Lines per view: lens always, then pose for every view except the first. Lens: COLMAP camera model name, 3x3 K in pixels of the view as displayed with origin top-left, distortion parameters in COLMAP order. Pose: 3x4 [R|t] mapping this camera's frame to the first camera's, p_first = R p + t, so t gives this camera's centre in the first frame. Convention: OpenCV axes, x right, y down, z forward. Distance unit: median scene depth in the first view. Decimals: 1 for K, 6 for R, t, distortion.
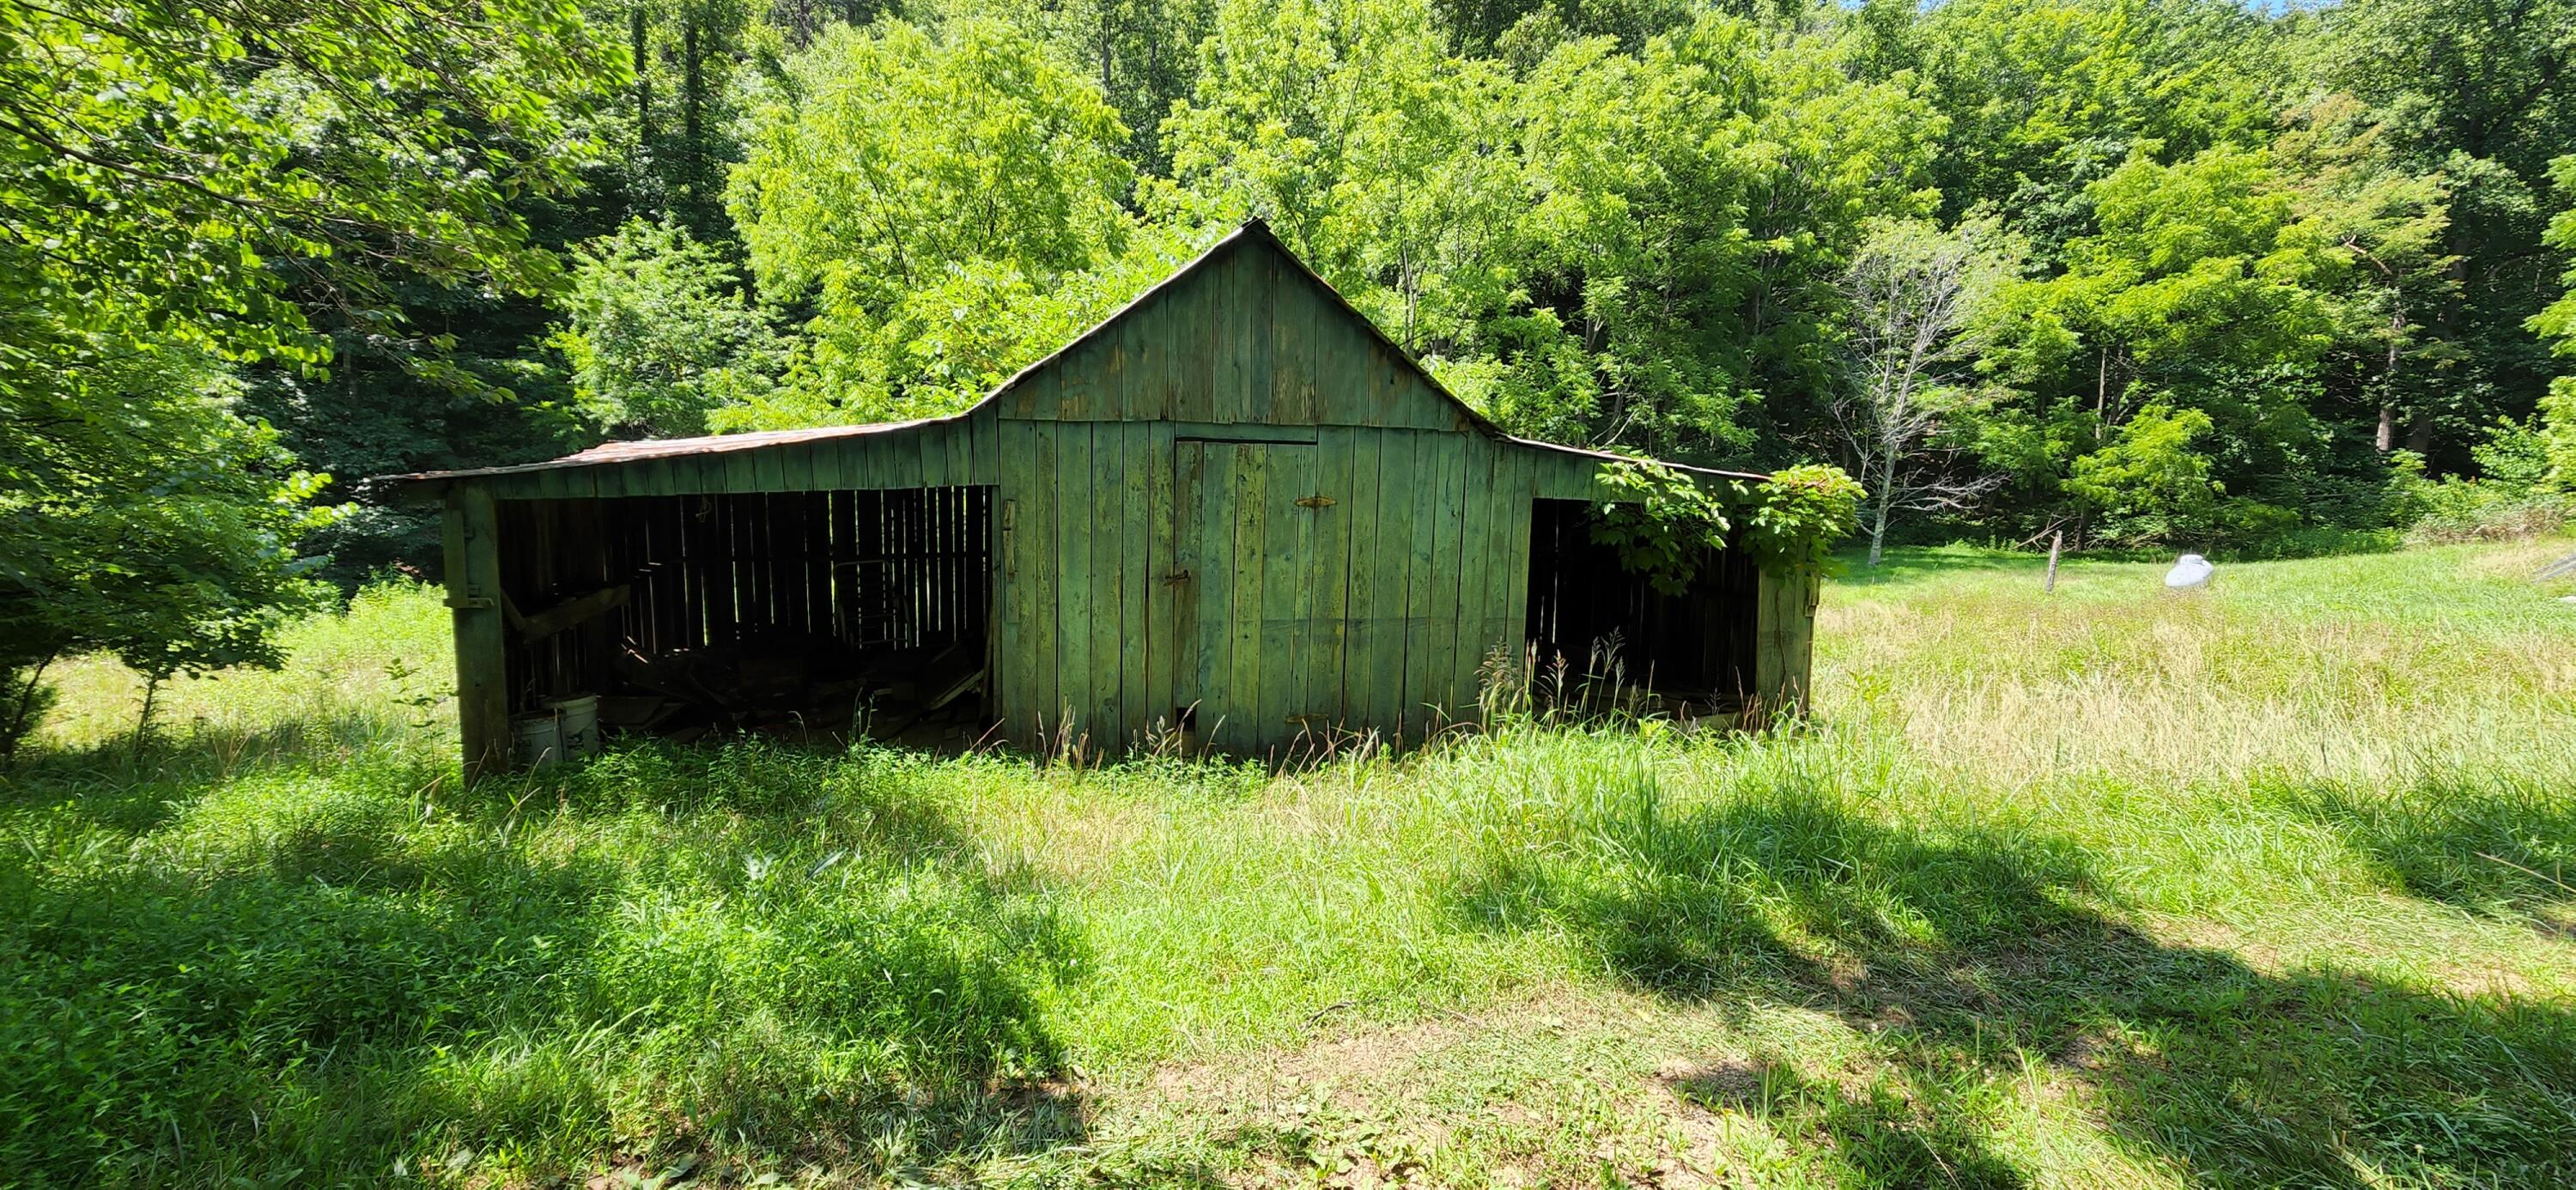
lens RADIAL K [[1046.5, 0, 1288.0], [0, 1046.5, 595.0], [0, 0, 1]] dist [0.001773, 0.000143]
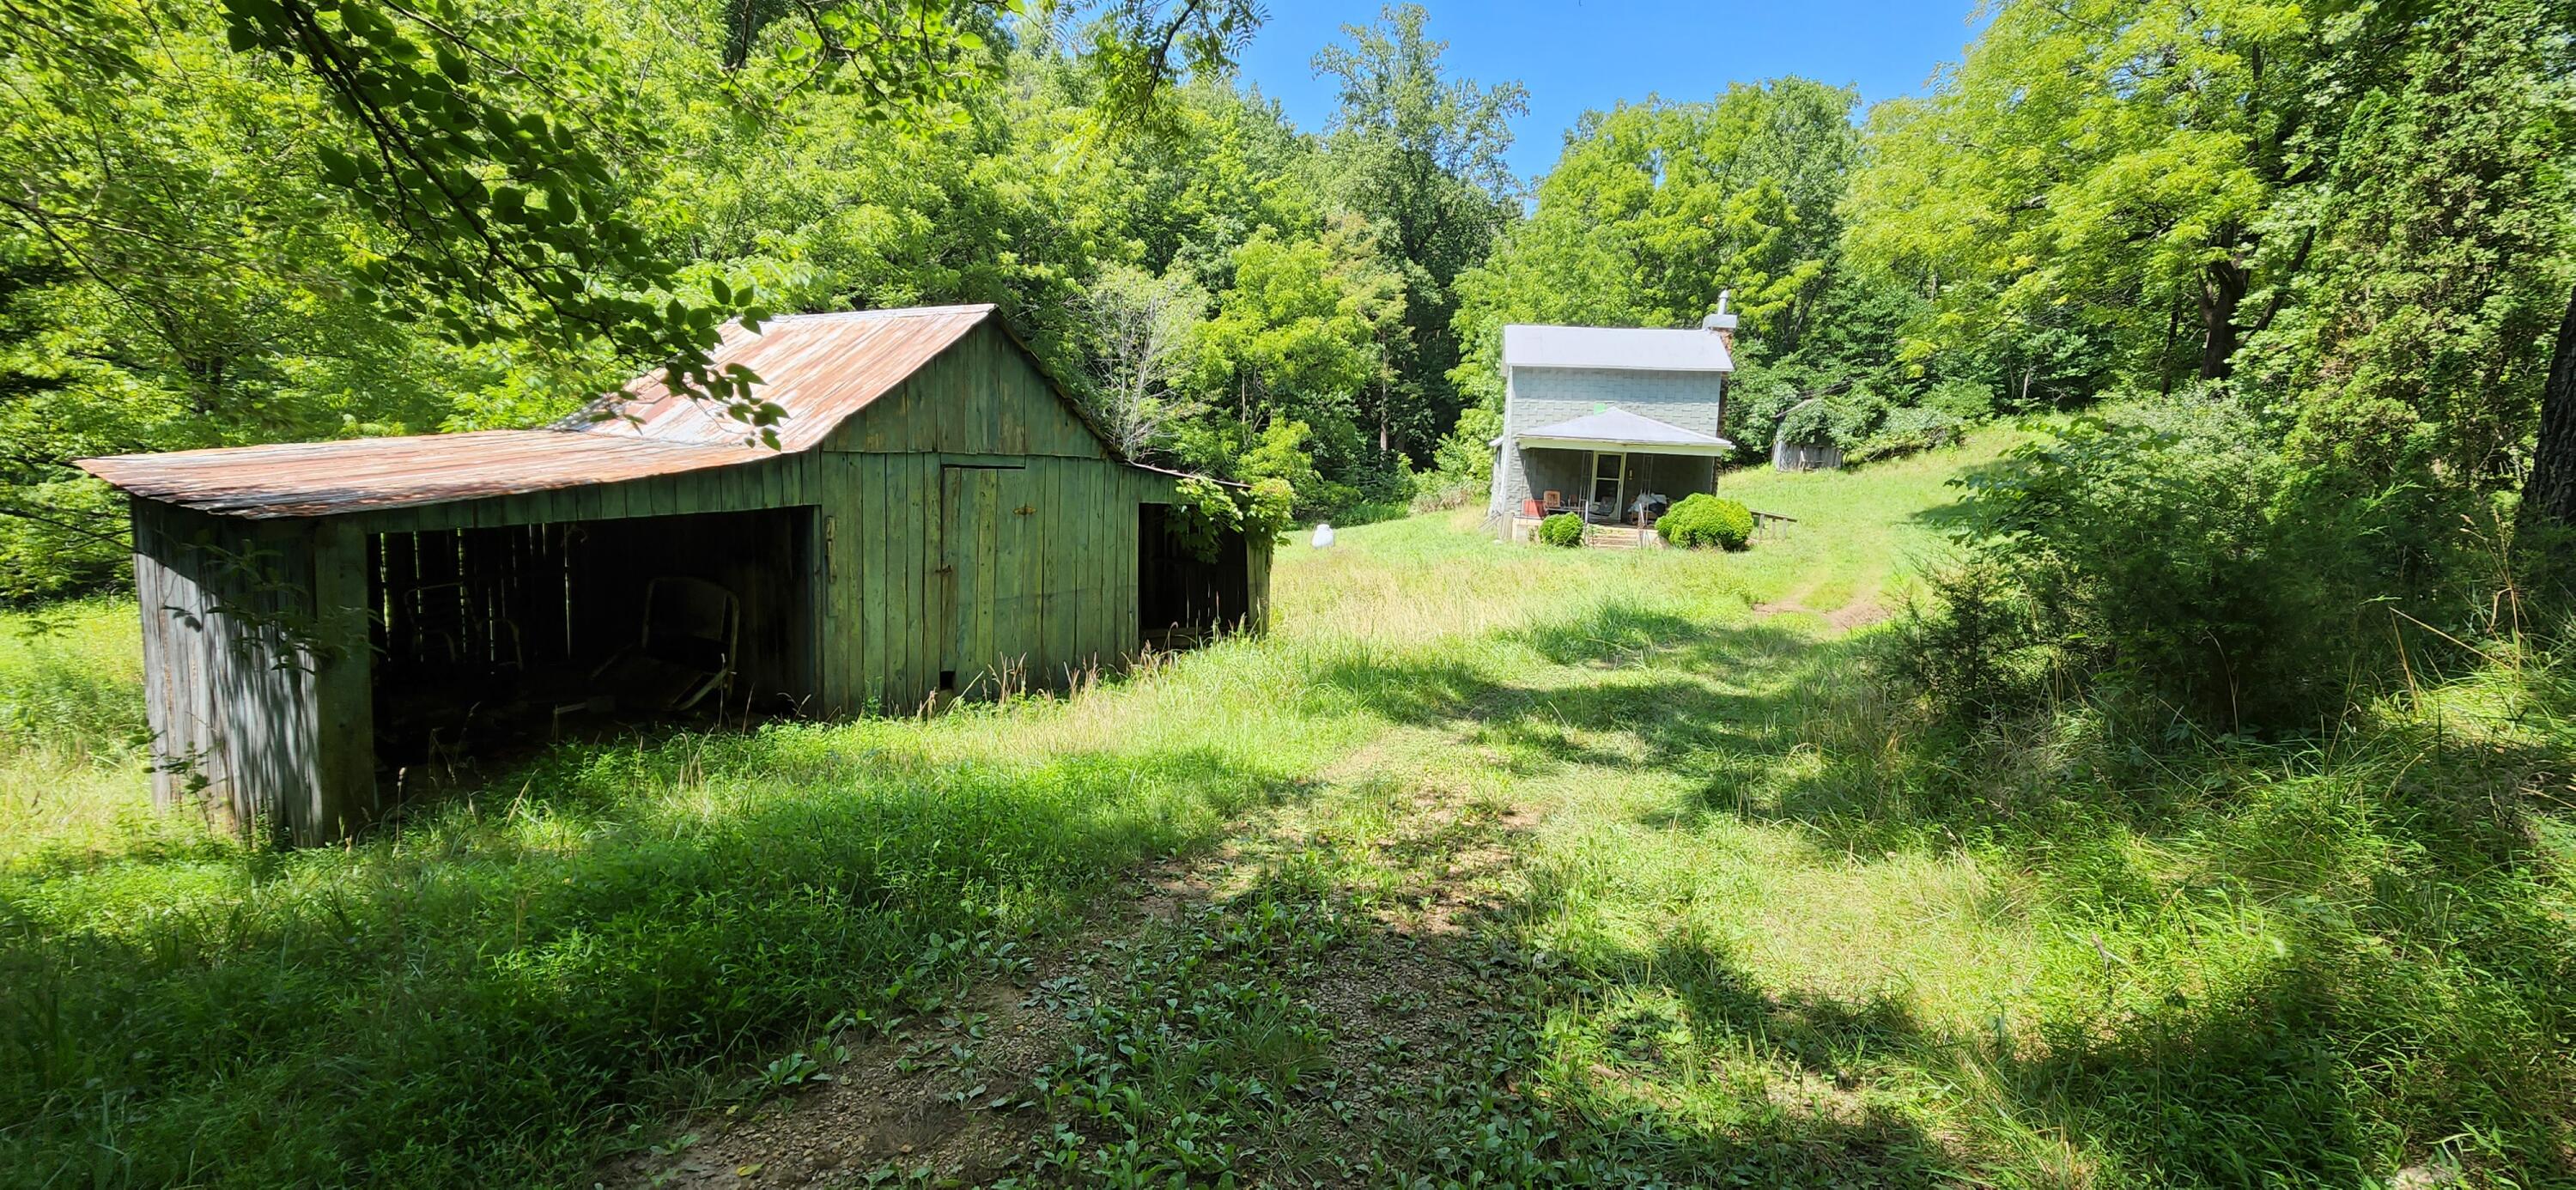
lens RADIAL K [[1046.5, 0, 1288.0], [0, 1046.5, 595.0], [0, 0, 1]] dist [0.001773, 0.000143]
pose [[0.744655, -0.082850, 0.662288, -0.121690], [0.075978, 0.996338, 0.039211, -0.001054], [-0.663111, 0.021121, 0.748223, -0.049341]]
